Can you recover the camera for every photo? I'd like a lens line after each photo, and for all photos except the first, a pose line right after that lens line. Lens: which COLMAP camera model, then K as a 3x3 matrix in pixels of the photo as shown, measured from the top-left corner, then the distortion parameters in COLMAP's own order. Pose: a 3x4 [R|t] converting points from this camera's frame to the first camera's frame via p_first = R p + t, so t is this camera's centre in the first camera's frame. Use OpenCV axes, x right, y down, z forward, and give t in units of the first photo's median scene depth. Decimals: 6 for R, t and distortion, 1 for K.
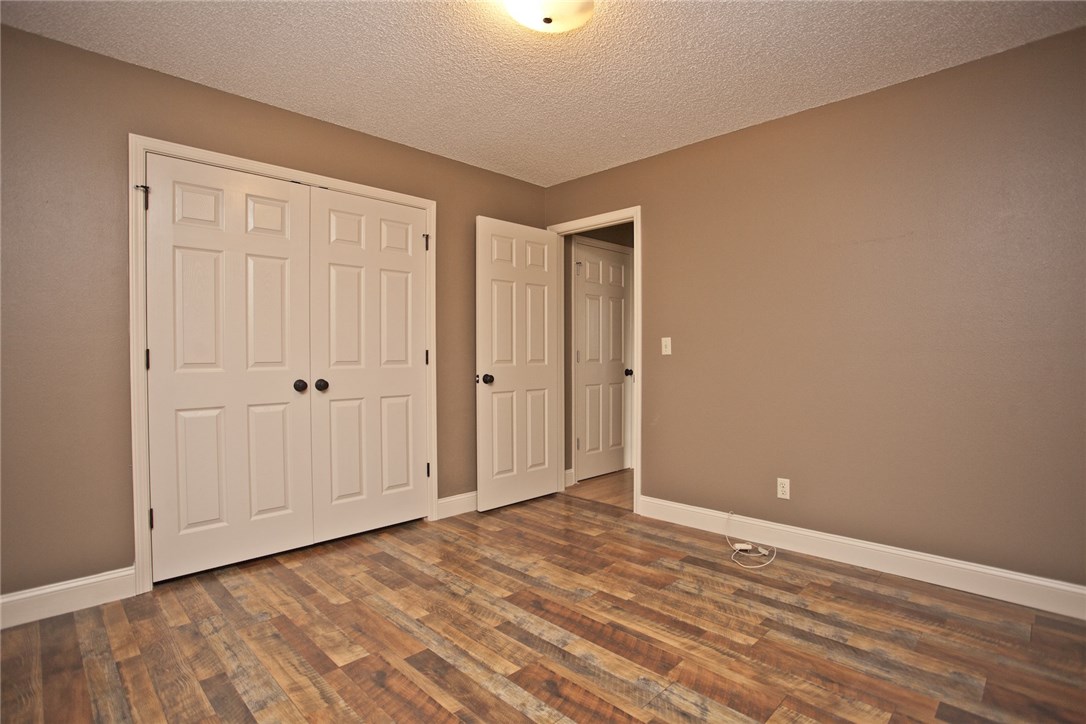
lens RADIAL K [[531.8, 0, 548.2], [0, 531.8, 361.9], [0, 0, 1]] dist [-0.079489, 0.035345]
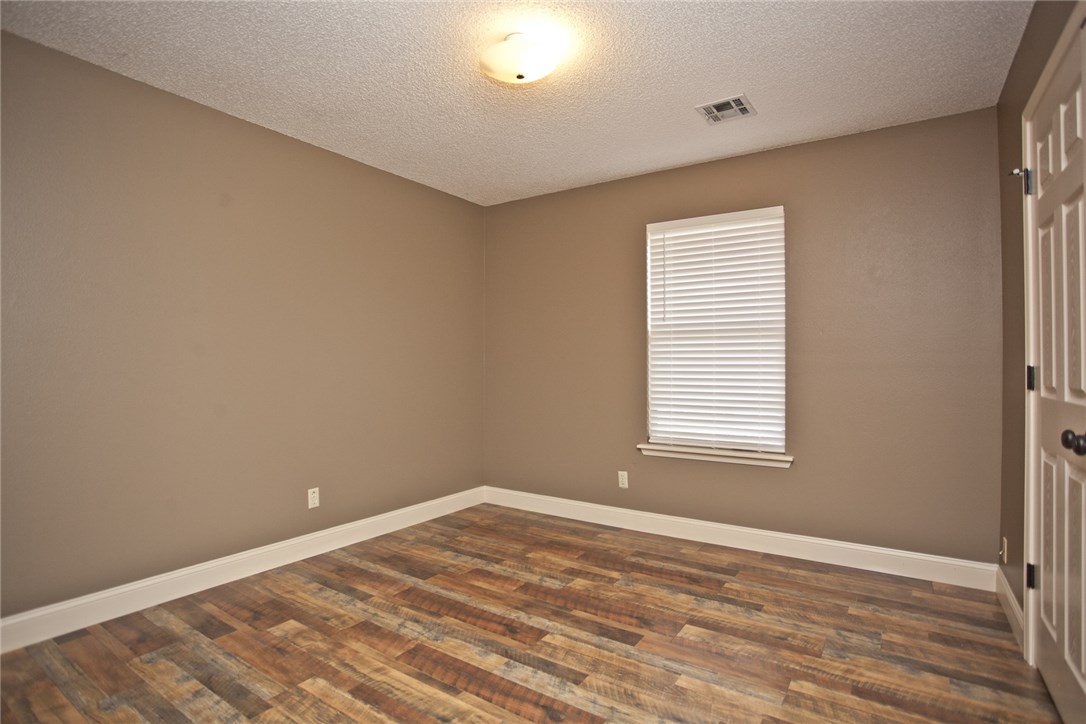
lens RADIAL K [[531.8, 0, 548.2], [0, 531.8, 361.9], [0, 0, 1]] dist [-0.079489, 0.035345]
pose [[-0.981592, 0.000918, -0.190988, 0.146727], [-0.000555, 0.999970, 0.007661, -0.043653], [0.190989, 0.007626, -0.981562, 2.014324]]
